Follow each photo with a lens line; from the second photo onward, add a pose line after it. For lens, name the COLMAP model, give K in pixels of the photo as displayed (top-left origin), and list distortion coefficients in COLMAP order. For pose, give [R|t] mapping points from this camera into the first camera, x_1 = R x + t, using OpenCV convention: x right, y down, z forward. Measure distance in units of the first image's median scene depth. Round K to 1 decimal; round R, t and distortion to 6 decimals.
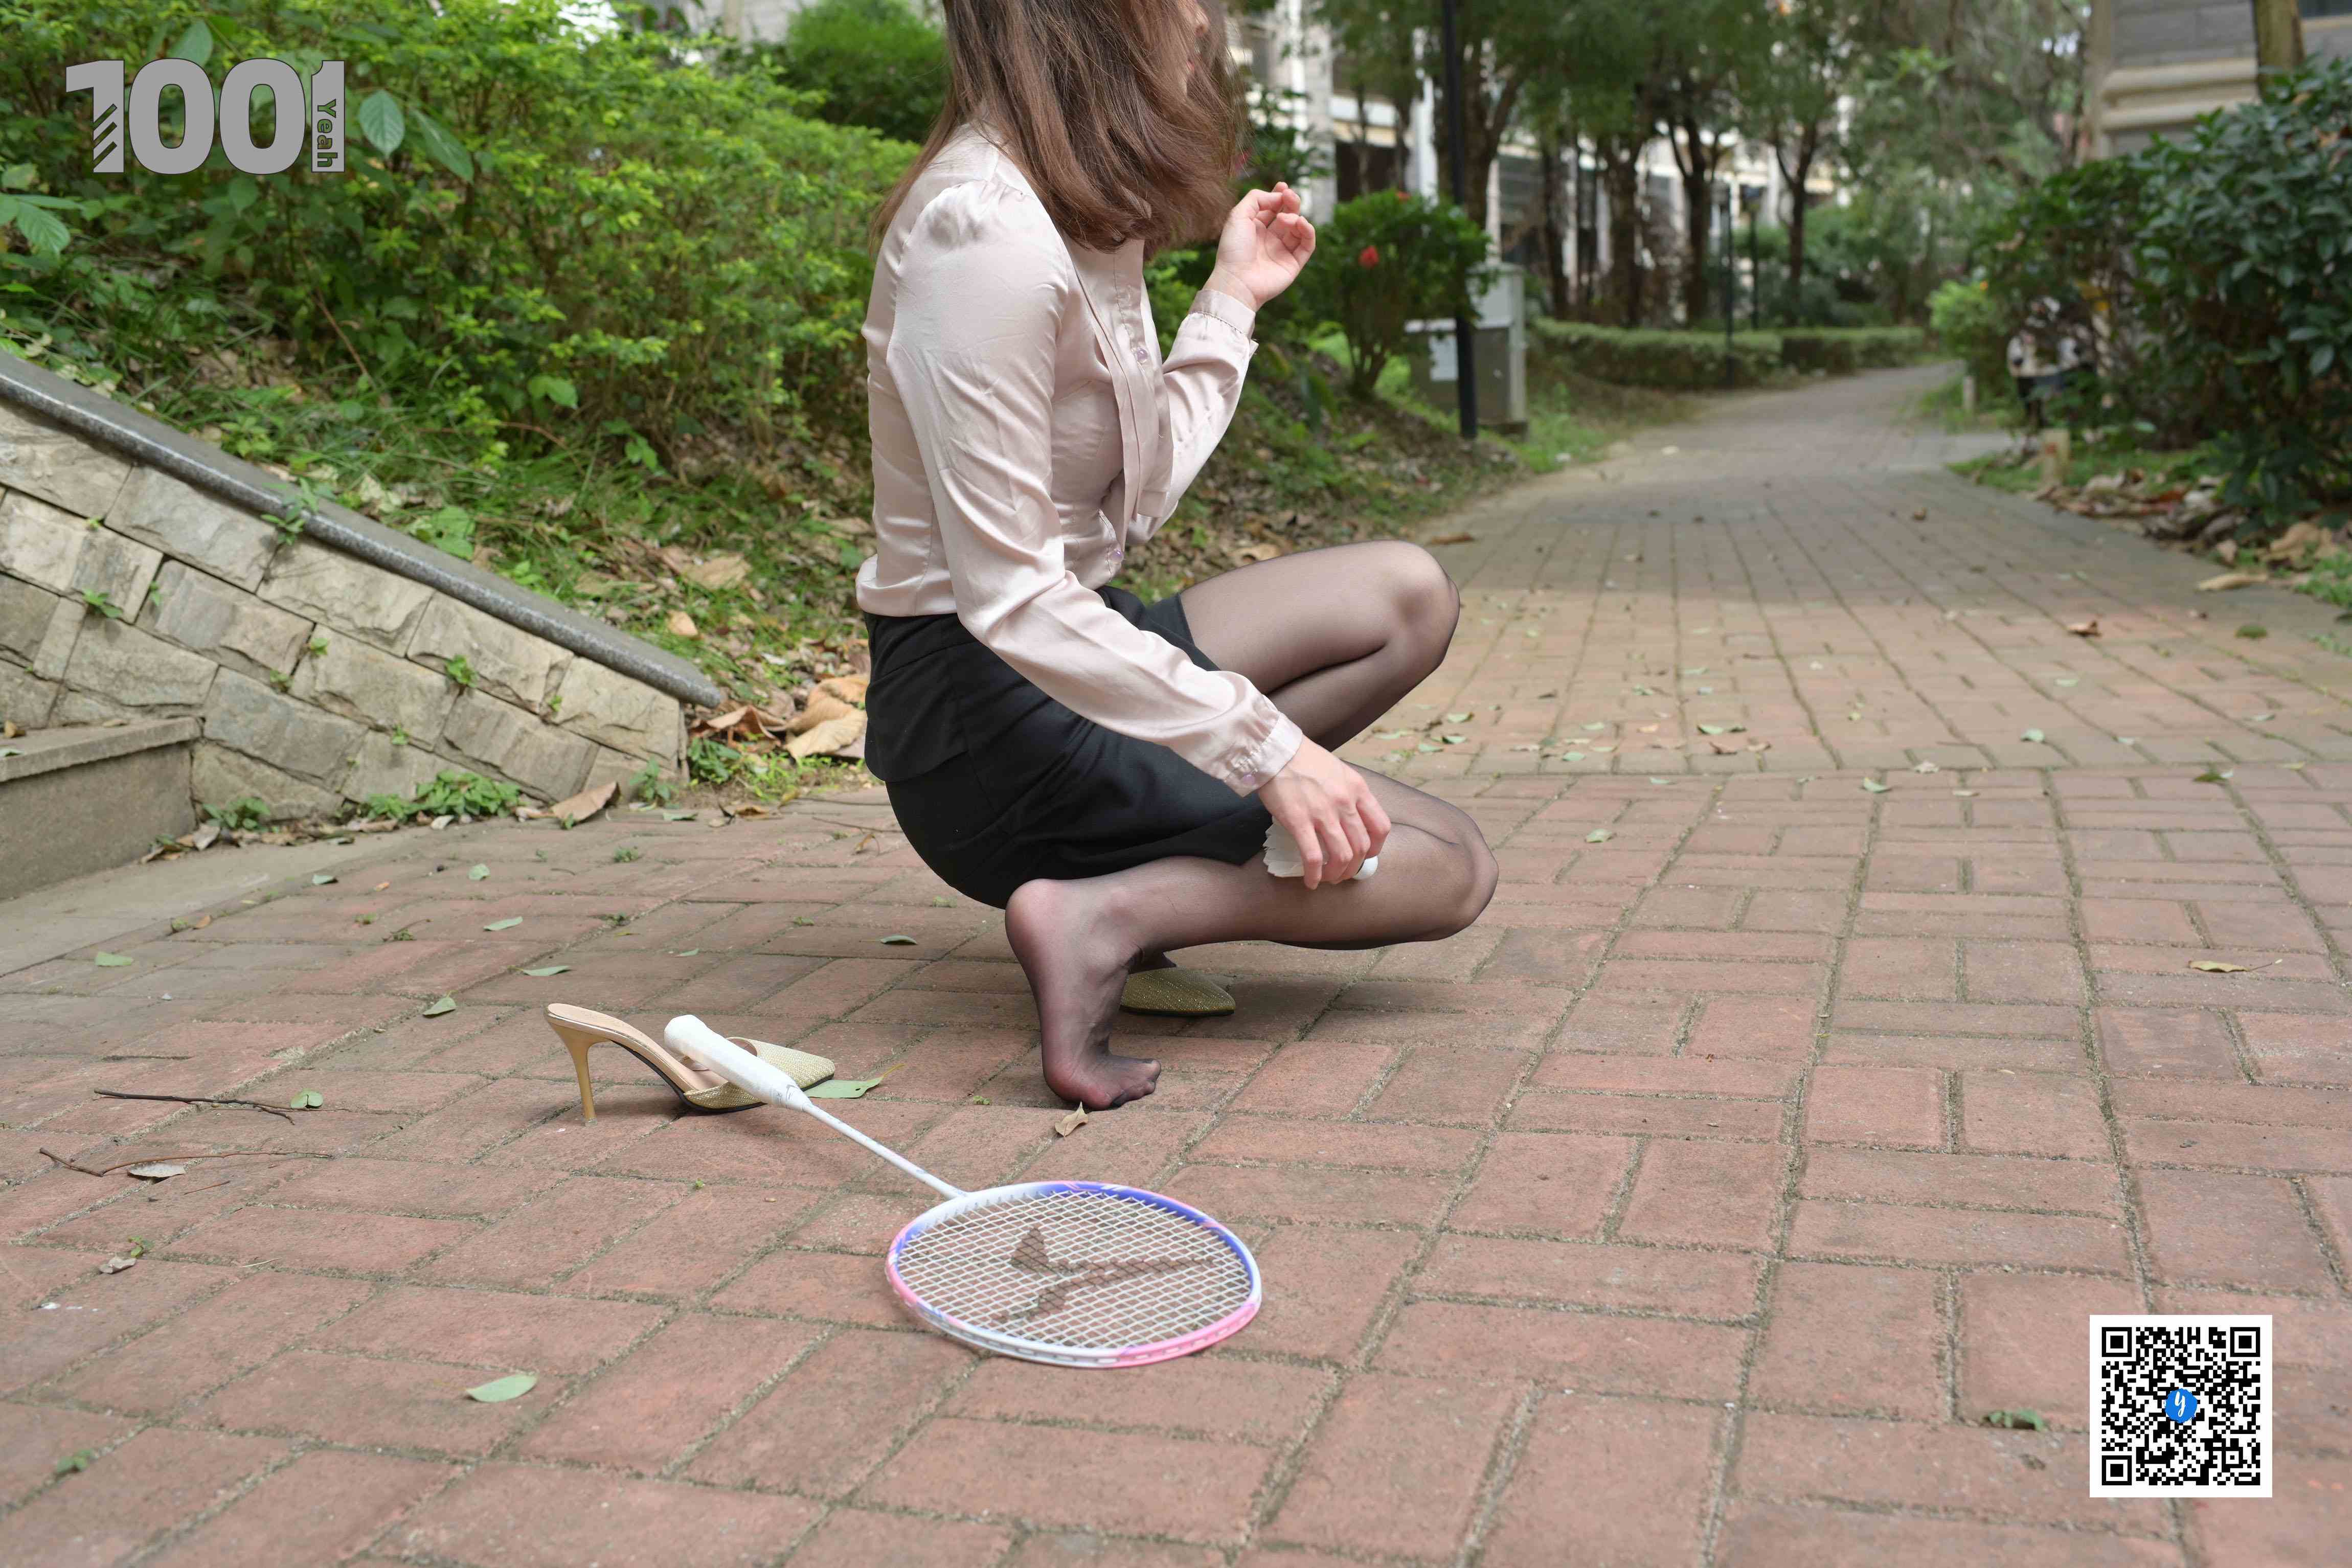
lens RADIAL K [[2360.7, 0, 1184.4], [0, 2360.7, 786.5], [0, 0, 1]] dist [0.008026, -0.008268]
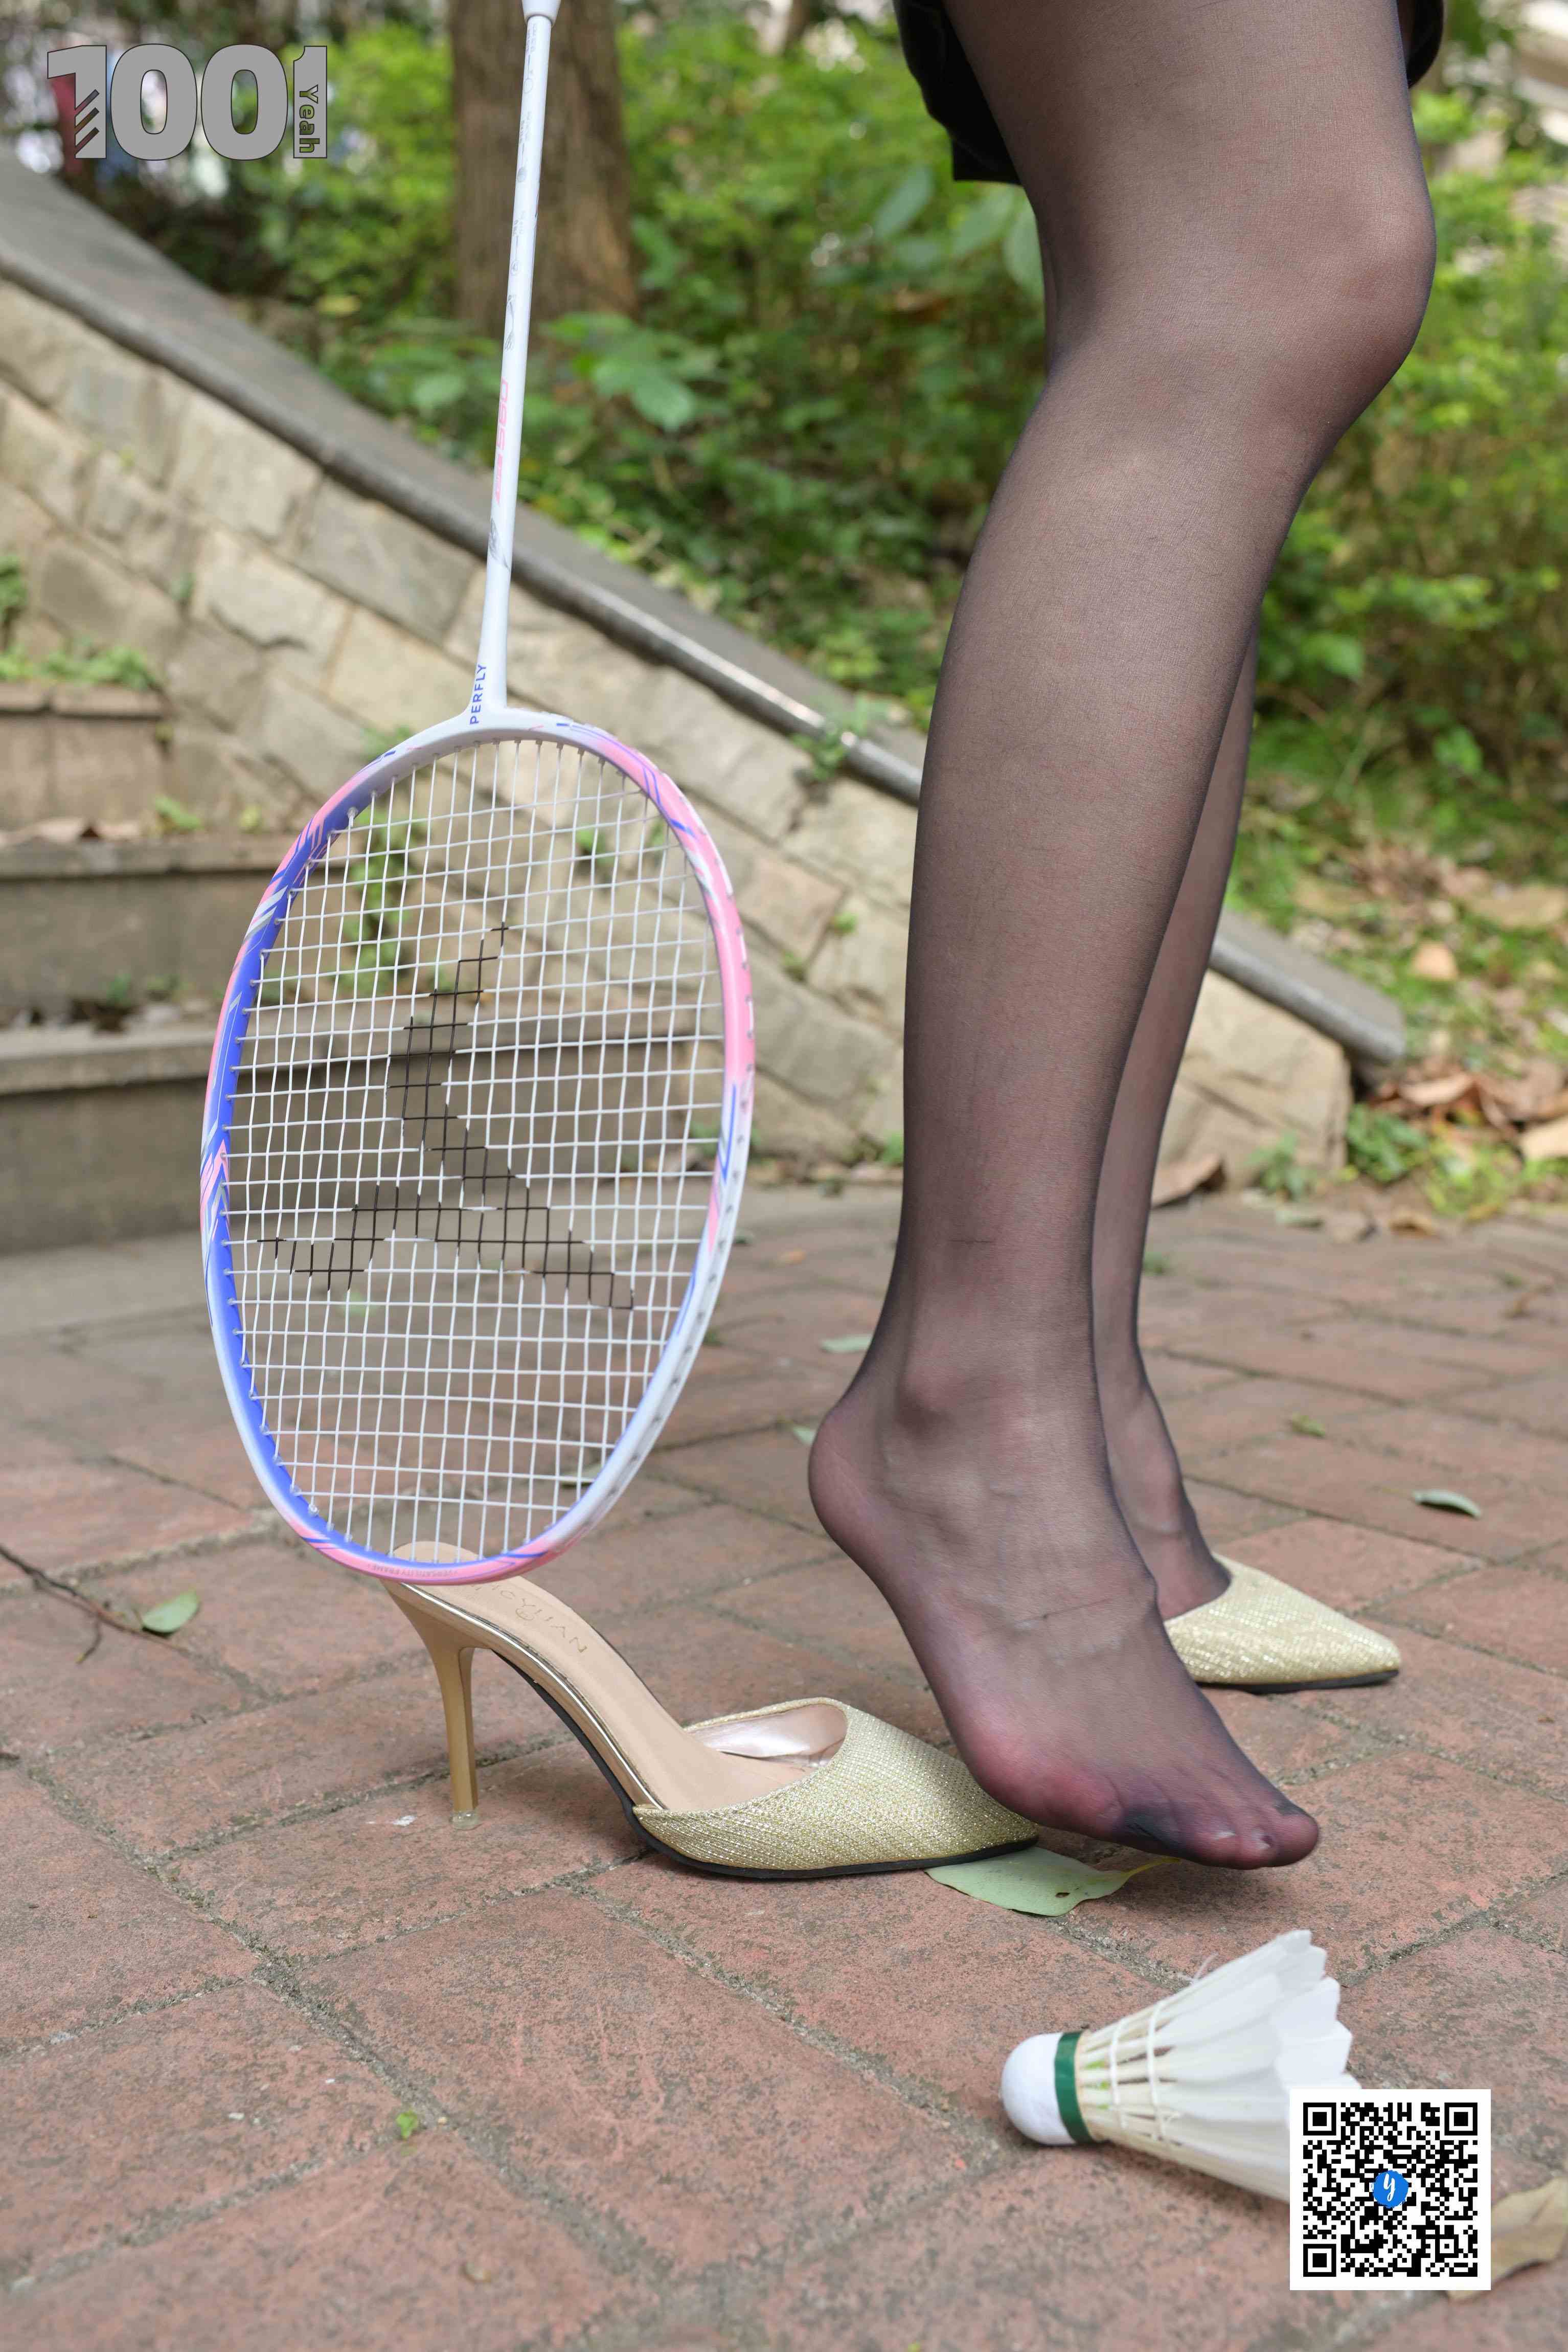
lens RADIAL K [[2380.5, 0, 766.3], [0, 2380.5, 1174.0], [0, 0, 1]] dist [0.003271, 0.001454]
pose [[0.837295, 0.118722, -0.533707, 0.009507], [-0.123707, 0.991963, 0.026585, 0.000767], [0.532573, 0.043763, 0.845252, 0.260416]]
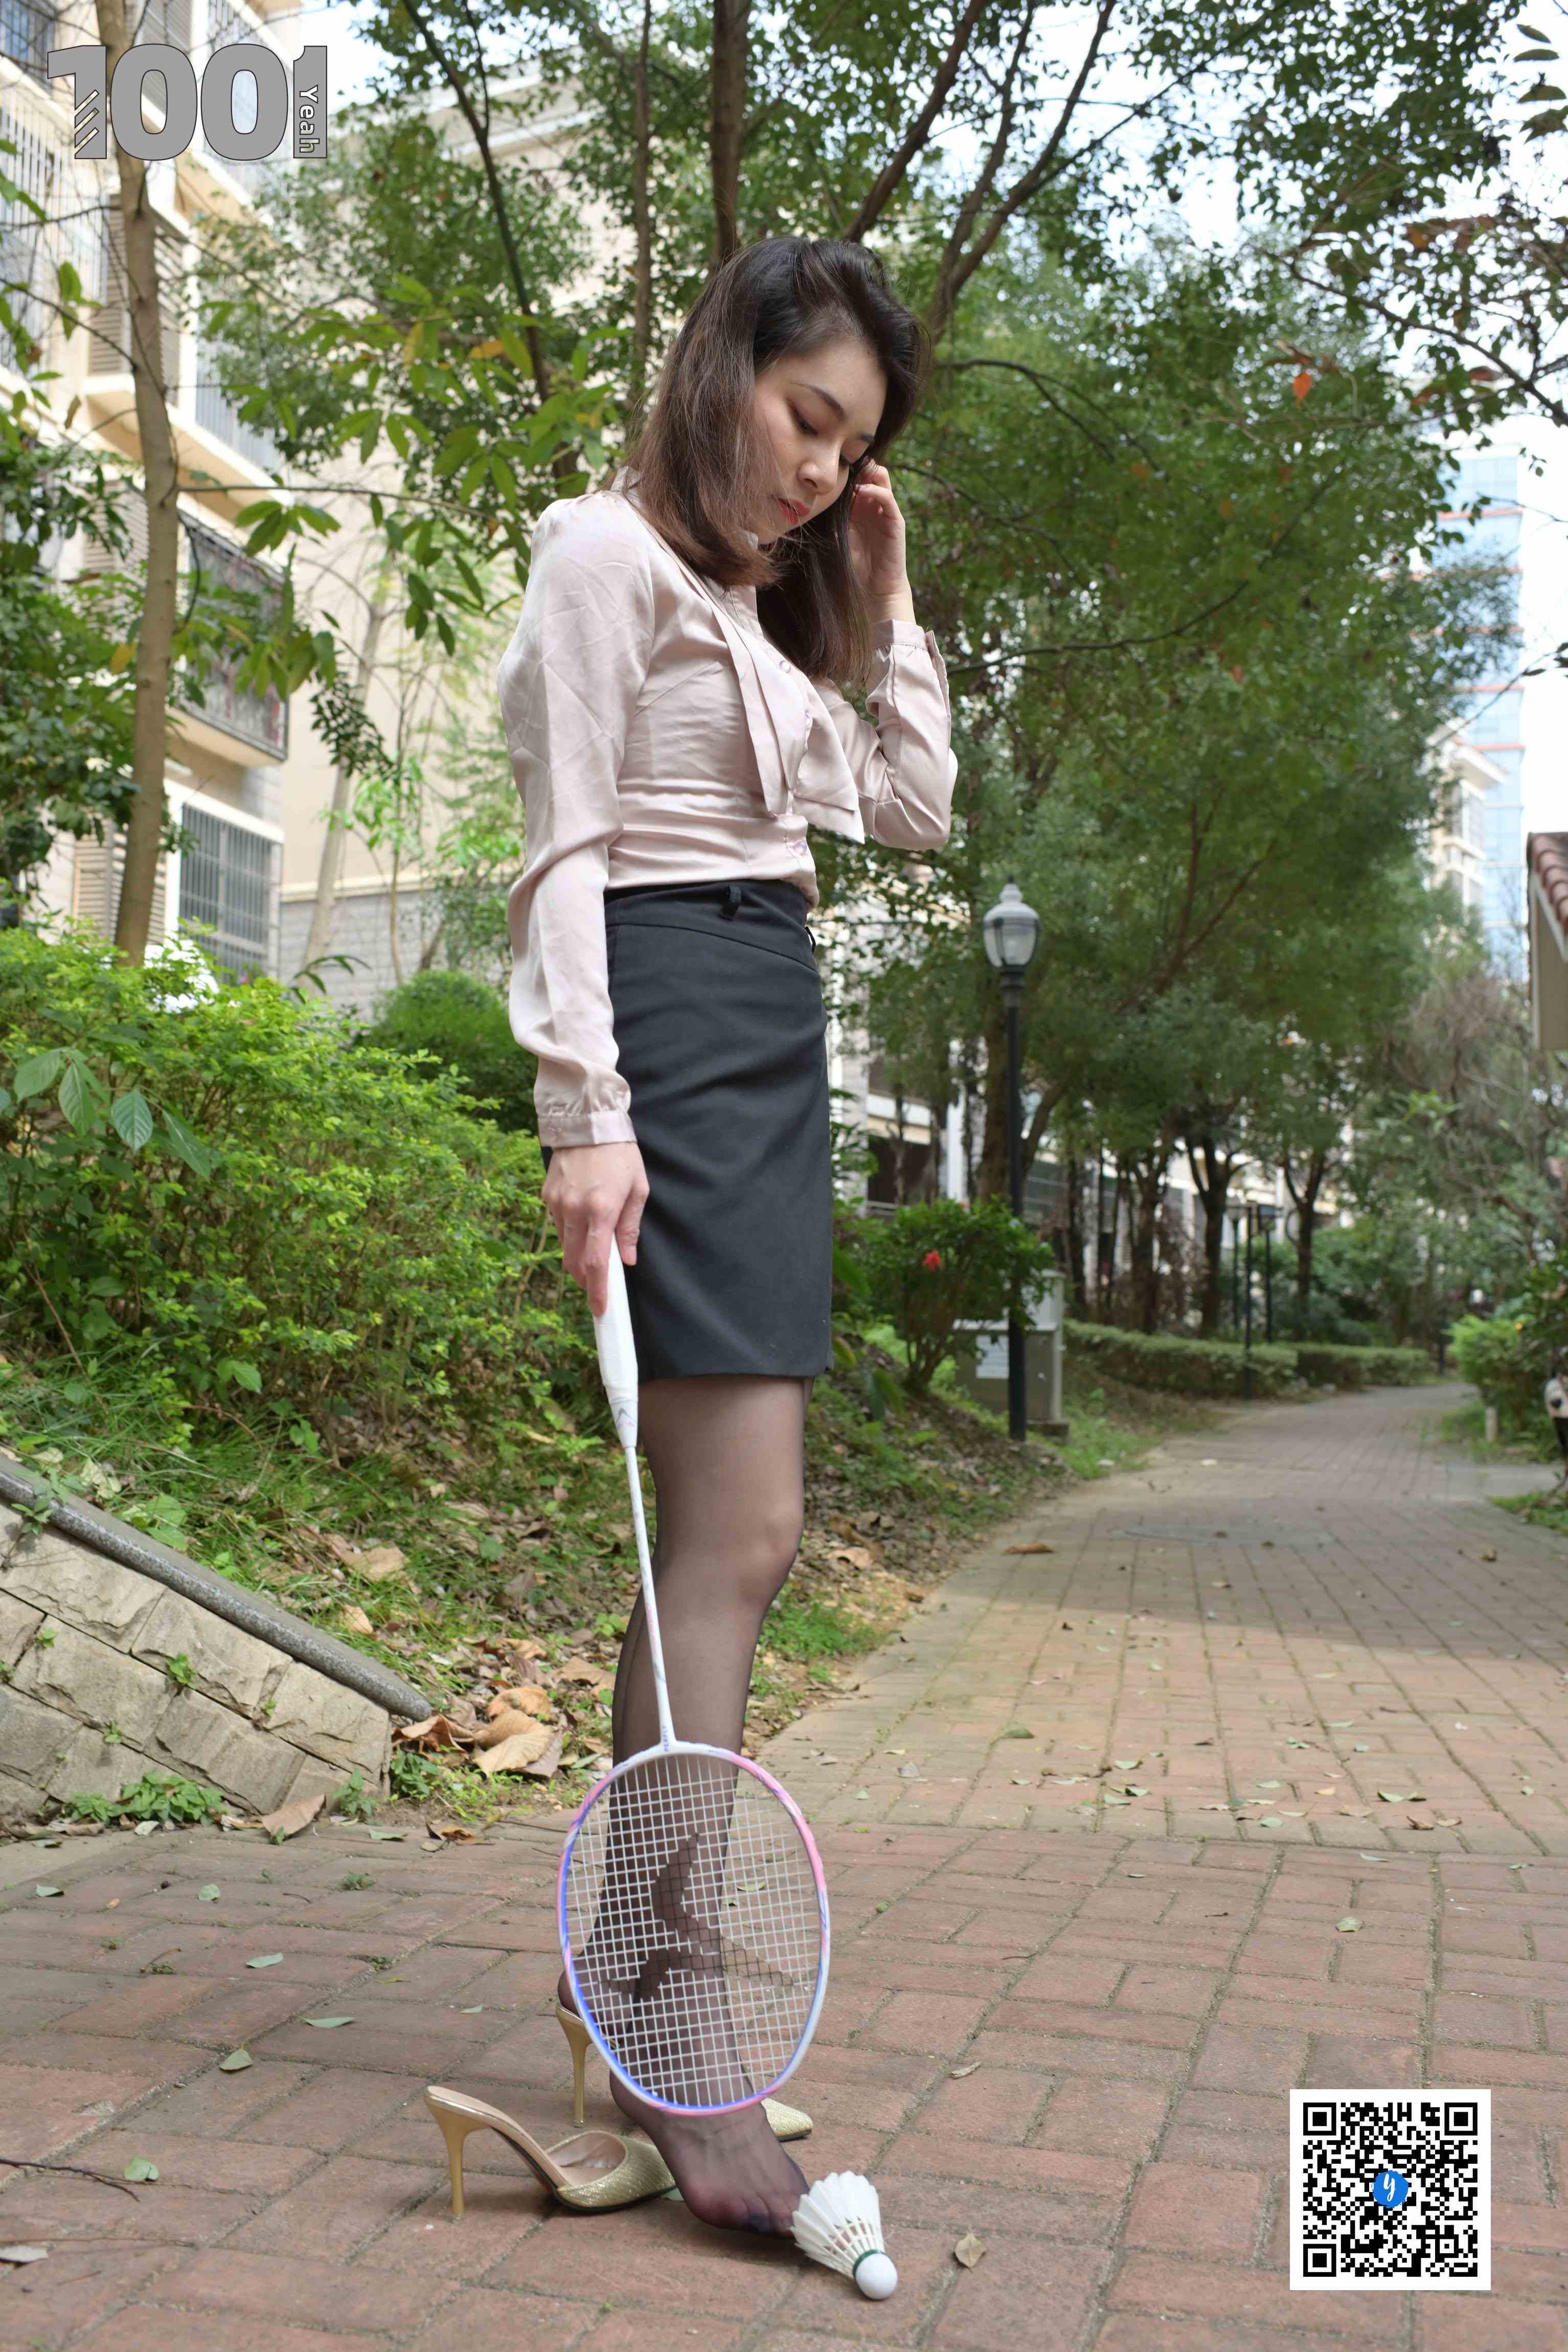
lens RADIAL K [[2355.7, 0, 772.0], [0, 2355.7, 1164.7], [0, 0, 1]] dist [0.004296, 0.001662]
pose [[0.997180, 0.069264, 0.028884, -0.073069], [-0.060046, 0.967275, -0.246522, -0.018095], [-0.045013, 0.244093, 0.968707, -0.018069]]
